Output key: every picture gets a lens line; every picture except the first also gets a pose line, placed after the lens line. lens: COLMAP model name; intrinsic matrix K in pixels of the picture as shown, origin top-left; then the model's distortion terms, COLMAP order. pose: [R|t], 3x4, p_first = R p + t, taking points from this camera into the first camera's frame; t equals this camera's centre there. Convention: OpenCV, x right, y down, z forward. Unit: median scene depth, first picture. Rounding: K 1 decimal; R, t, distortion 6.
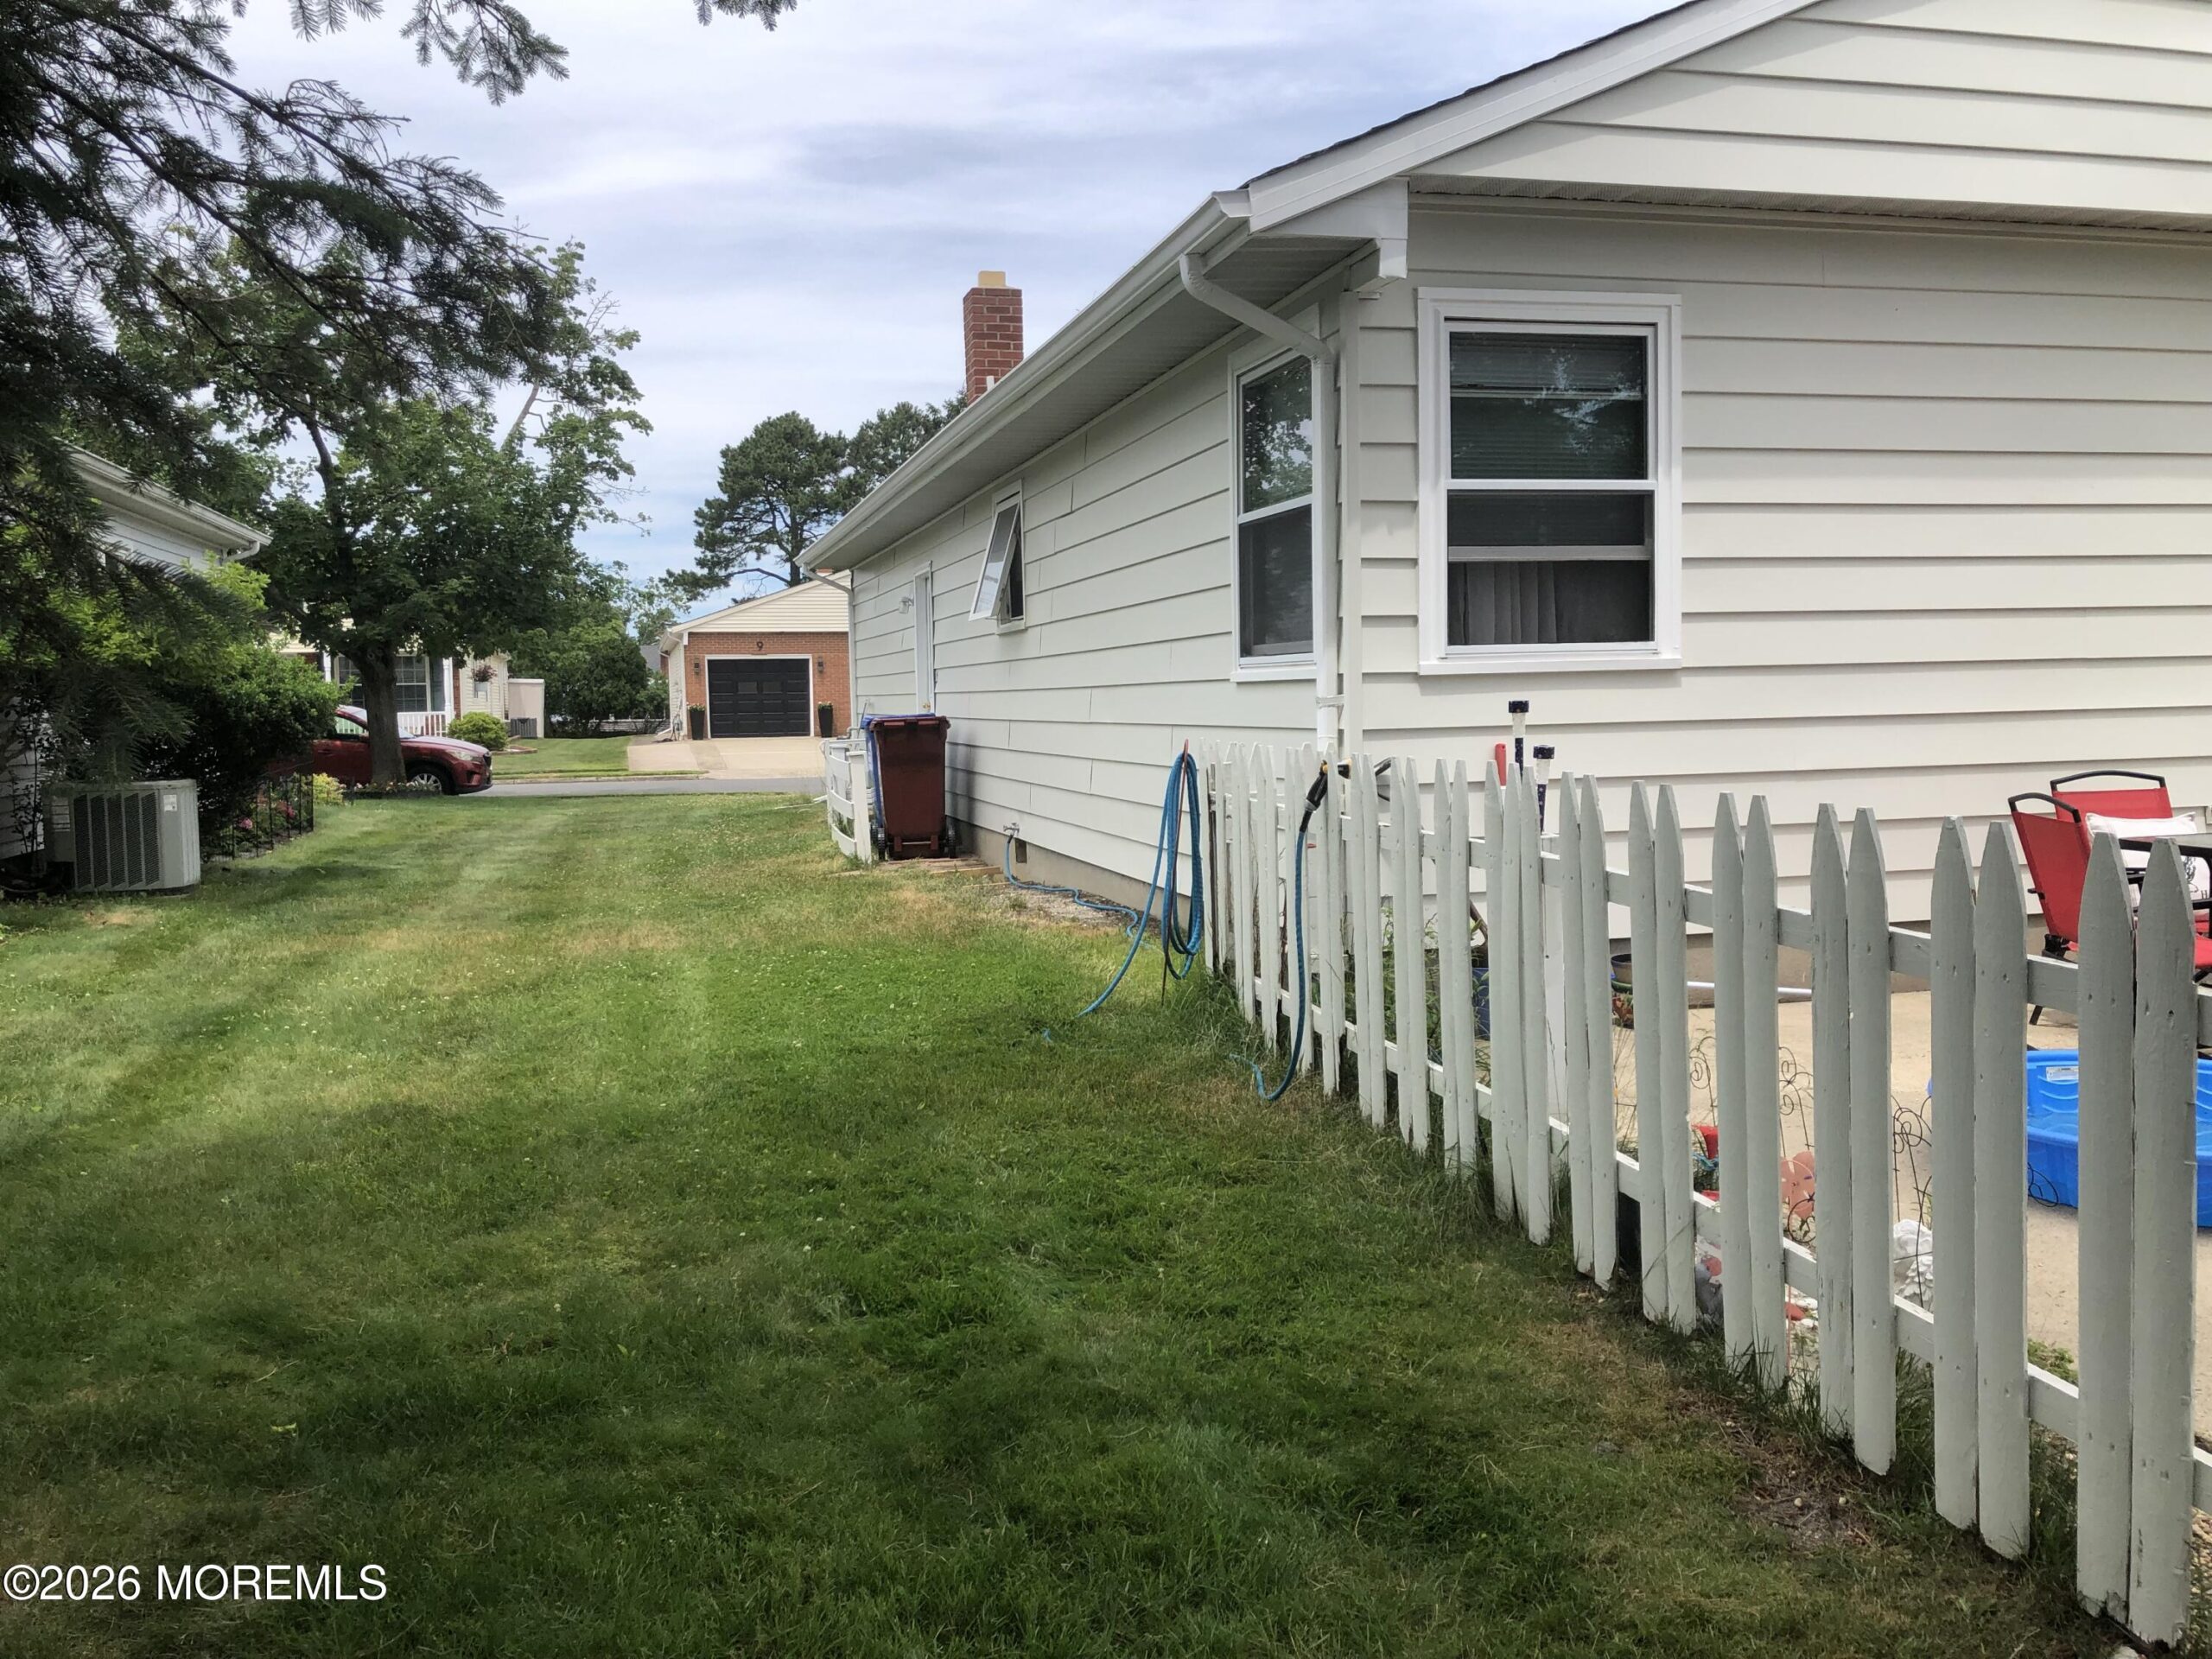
lens RADIAL K [[1806.1, 0, 1106.0], [0, 1806.1, 829.5], [0, 0, 1]] dist [0.074084, -0.155880]
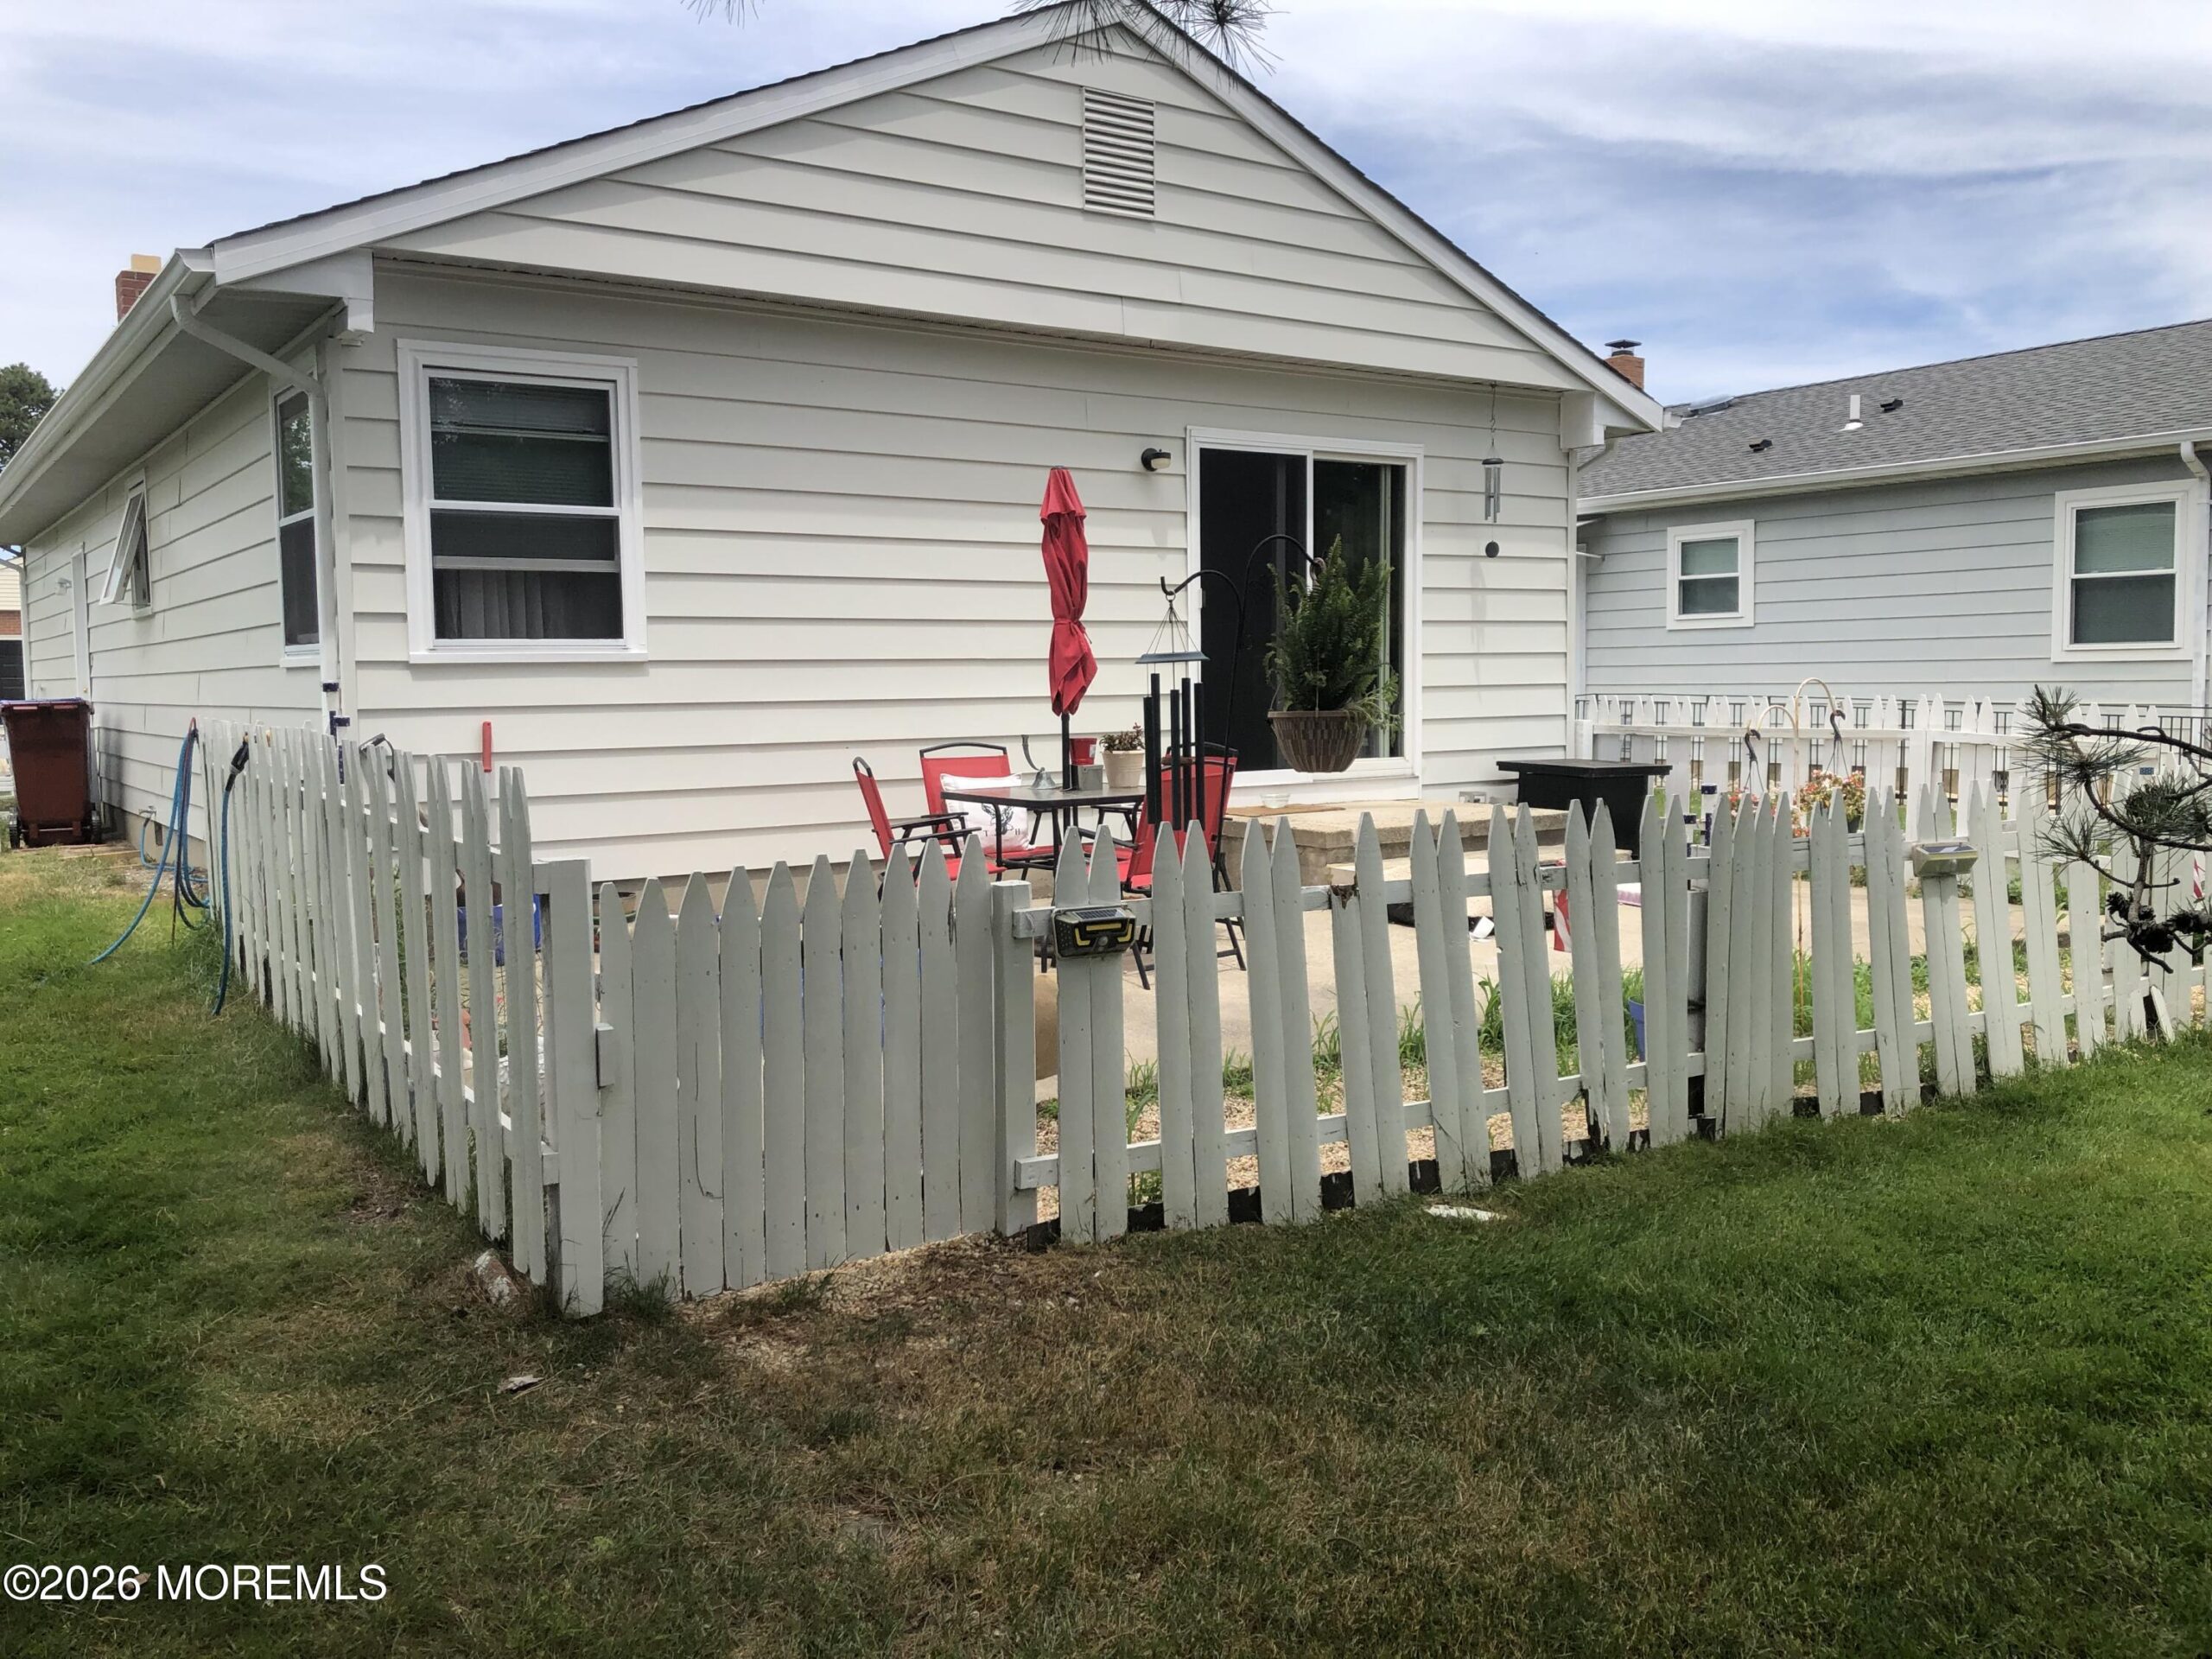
lens RADIAL K [[1804.8, 0, 1106.0], [0, 1804.8, 829.5], [0, 0, 1]] dist [-0.012328, 0.008837]
pose [[0.935234, -0.020242, 0.353451, 0.178061], [0.018557, 0.999795, 0.008156, 0.021739], [-0.353543, -0.001068, 0.935418, -0.260341]]
